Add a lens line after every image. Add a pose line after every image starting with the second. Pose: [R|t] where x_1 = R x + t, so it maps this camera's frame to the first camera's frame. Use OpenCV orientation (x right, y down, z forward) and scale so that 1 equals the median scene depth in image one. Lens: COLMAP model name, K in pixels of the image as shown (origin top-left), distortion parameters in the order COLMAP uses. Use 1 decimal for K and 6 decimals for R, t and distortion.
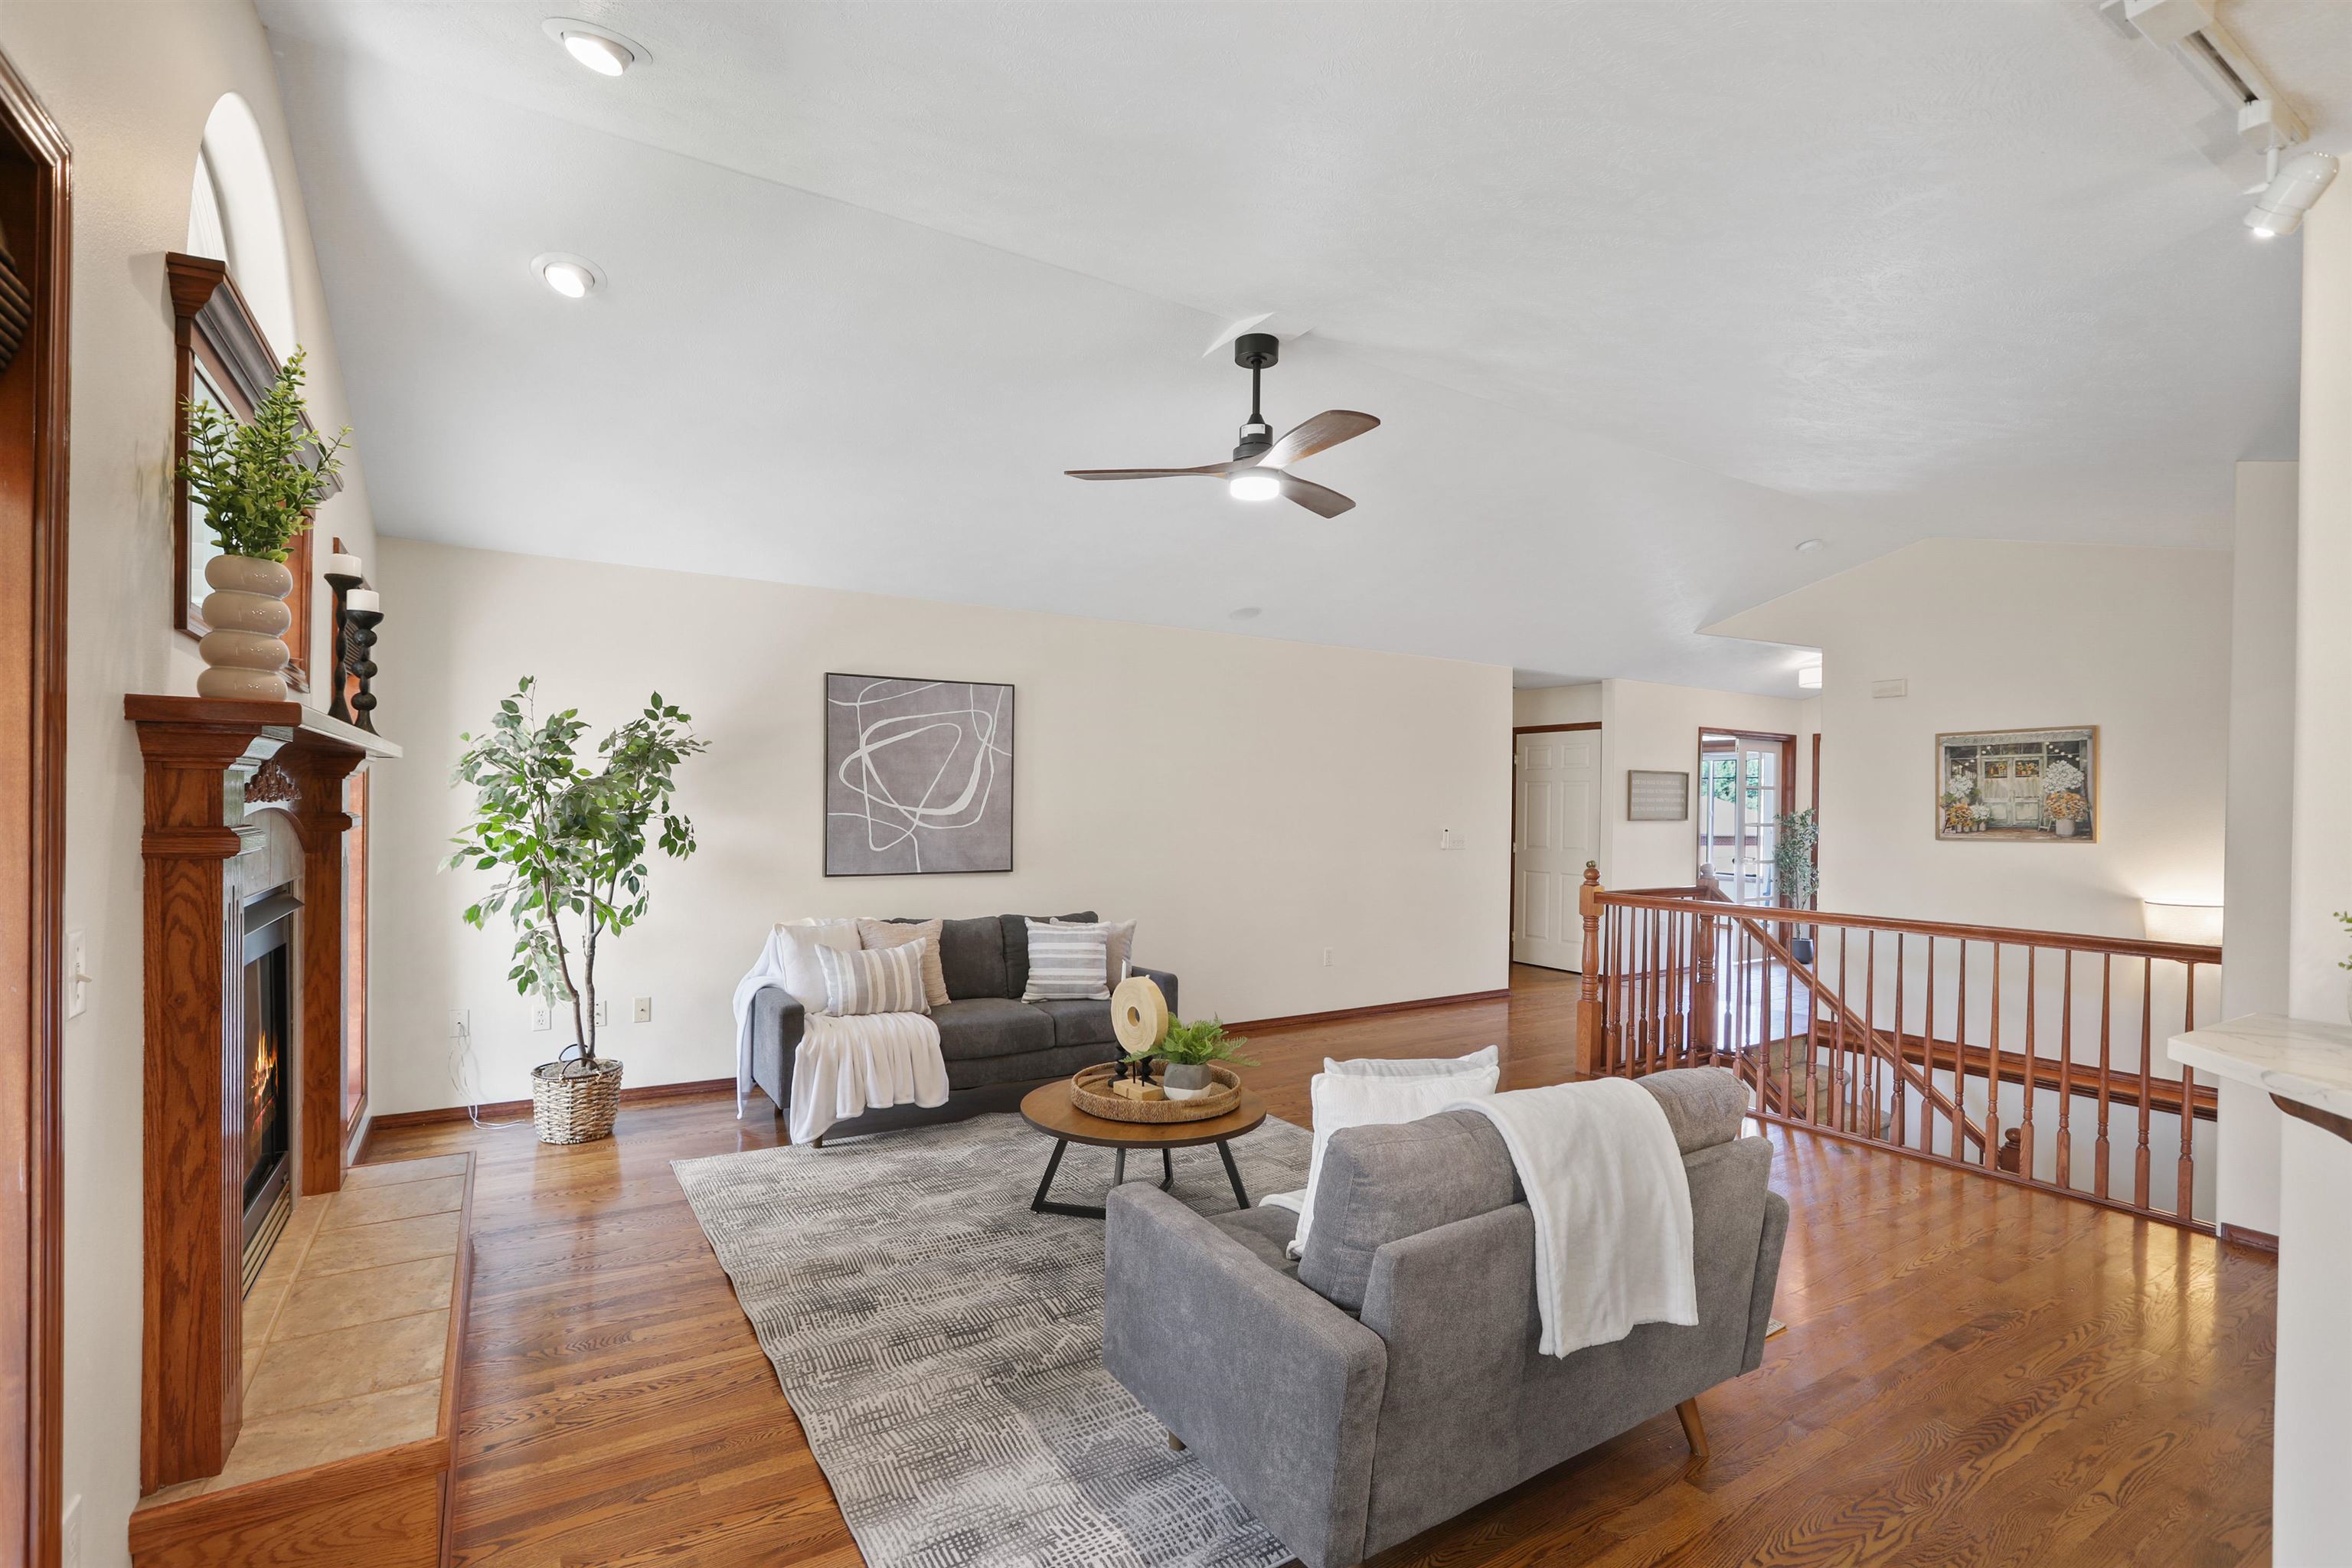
lens RADIAL K [[1065.7, 0, 1176.0], [0, 1065.7, 784.0], [0, 0, 1]] dist [-0.000130, 0.000011]
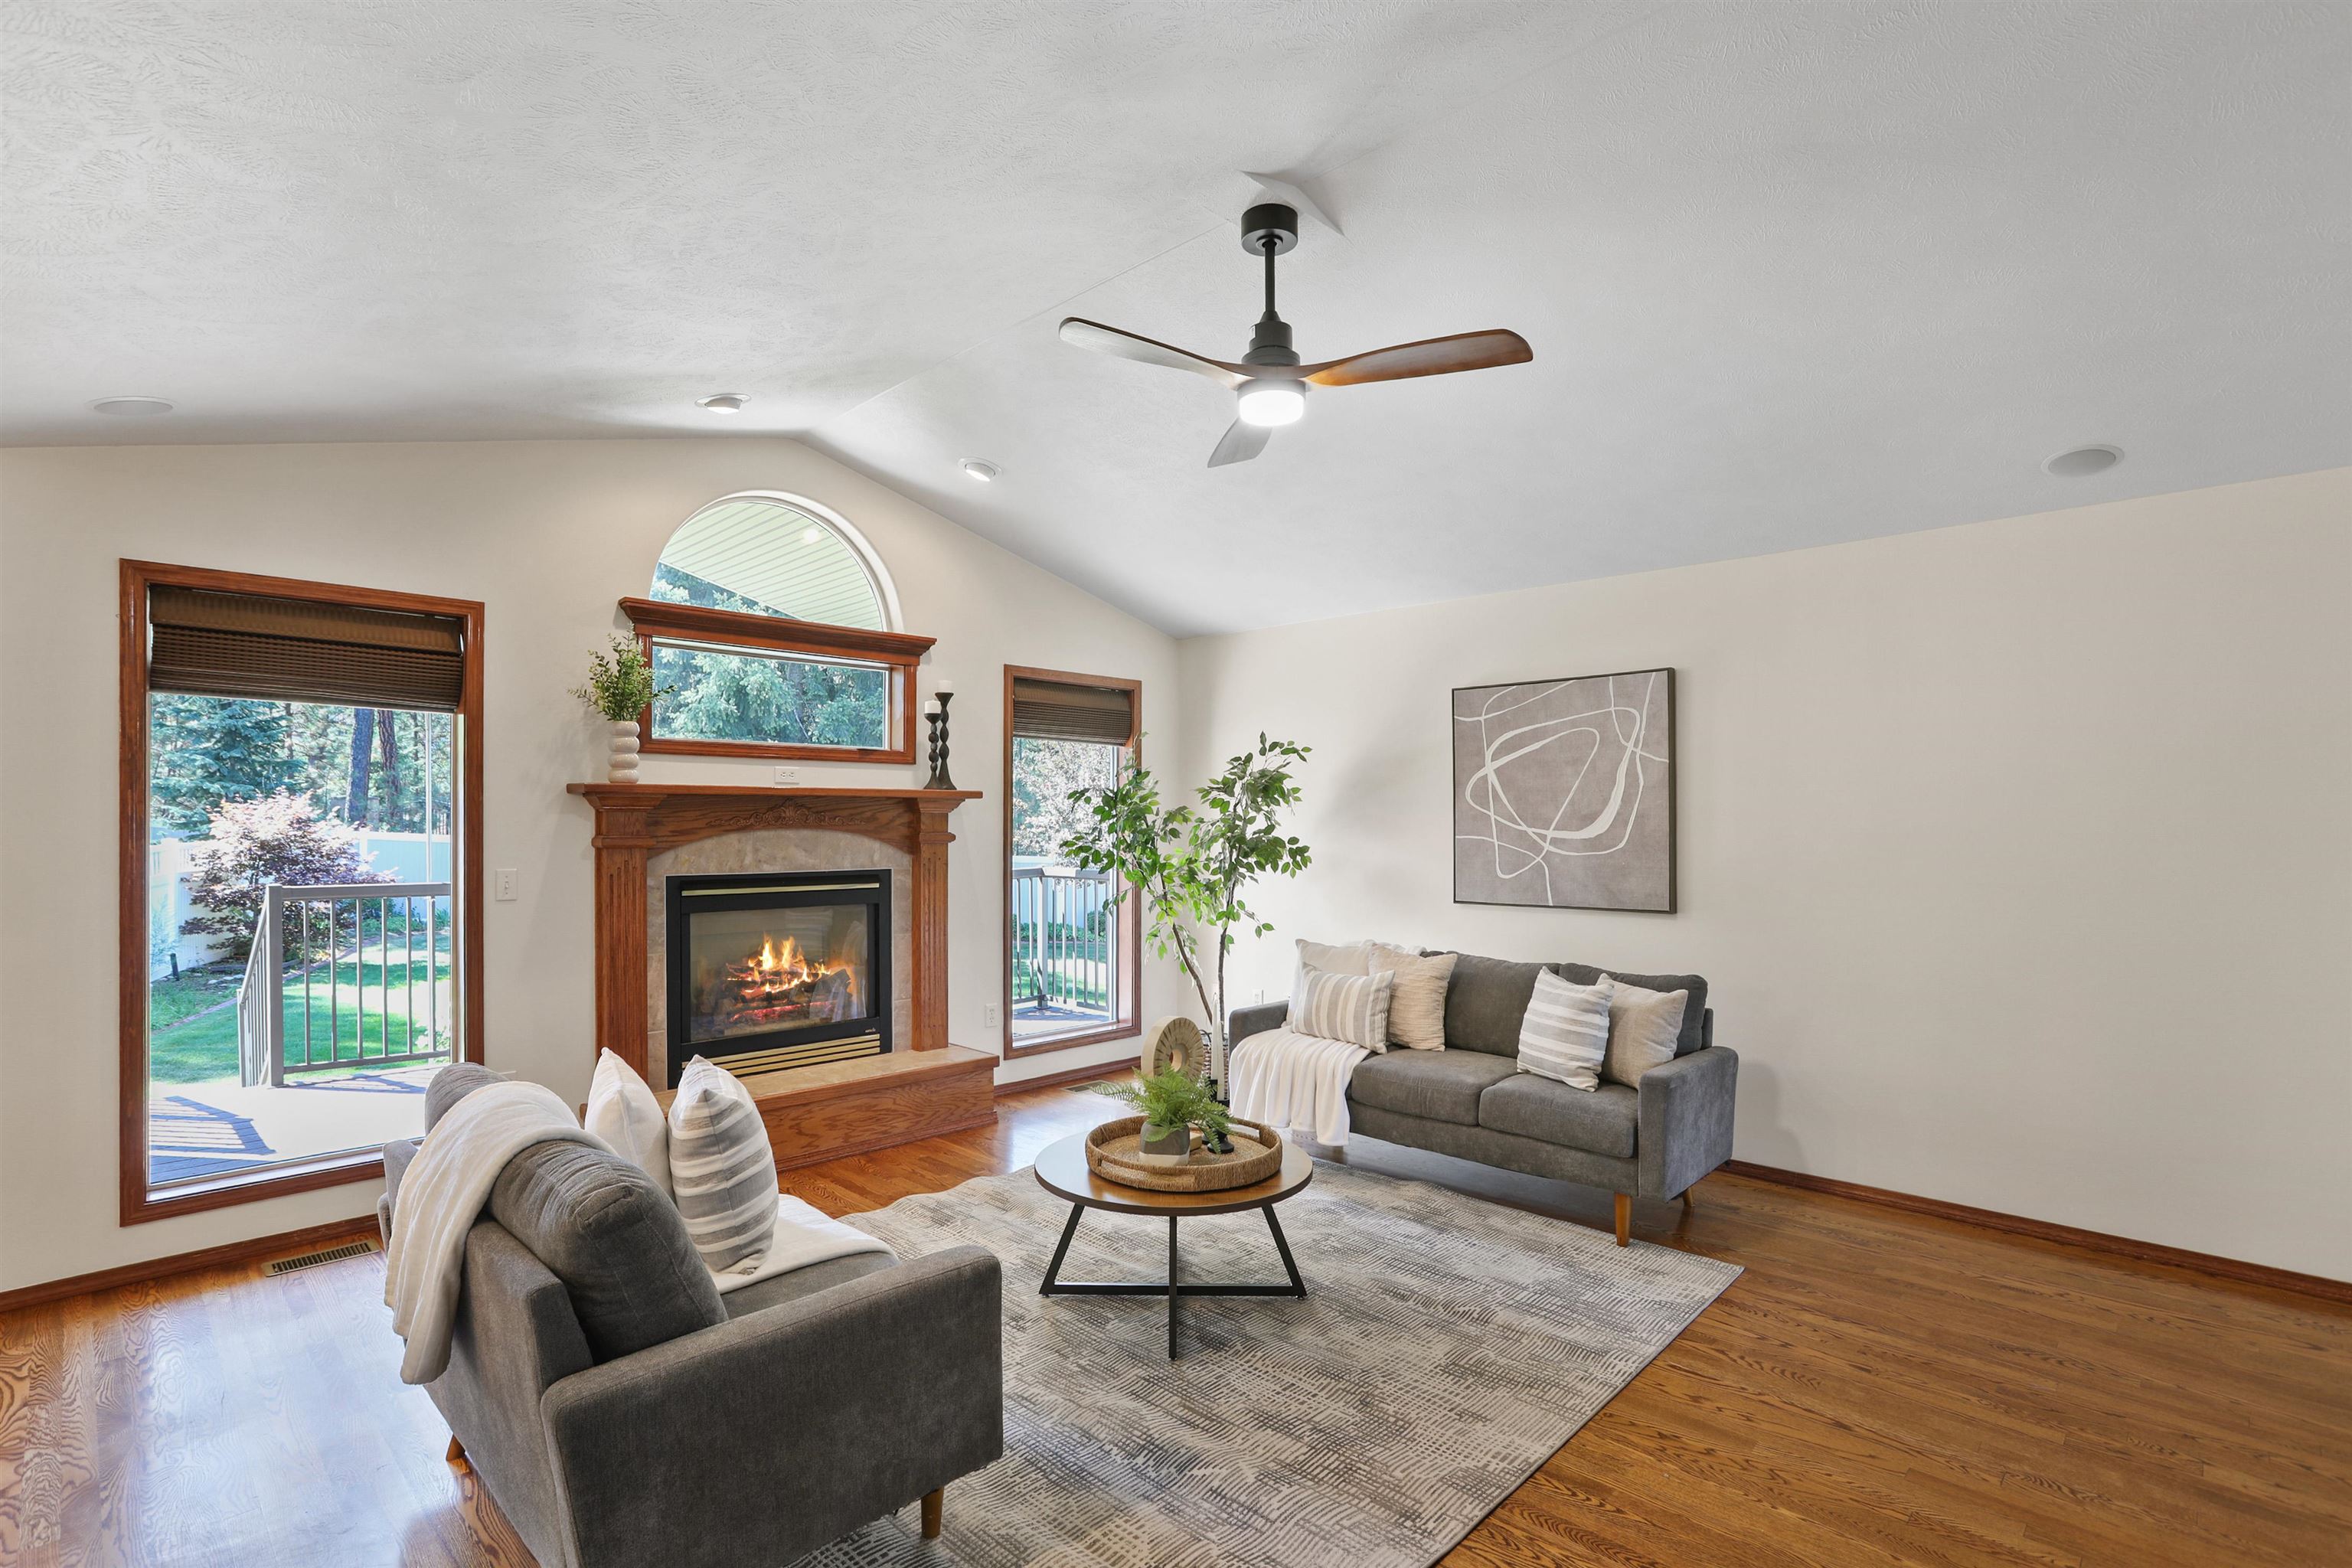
lens RADIAL K [[1104.3, 0, 1175.1], [0, 1104.3, 816.5], [0, 0, 1]] dist [-0.000336, -0.000009]
pose [[0.248228, -0.014034, -0.968600, 0.556571], [0.020154, 0.999753, -0.009321, 0.013946], [0.968492, -0.017207, 0.248450, 0.499612]]
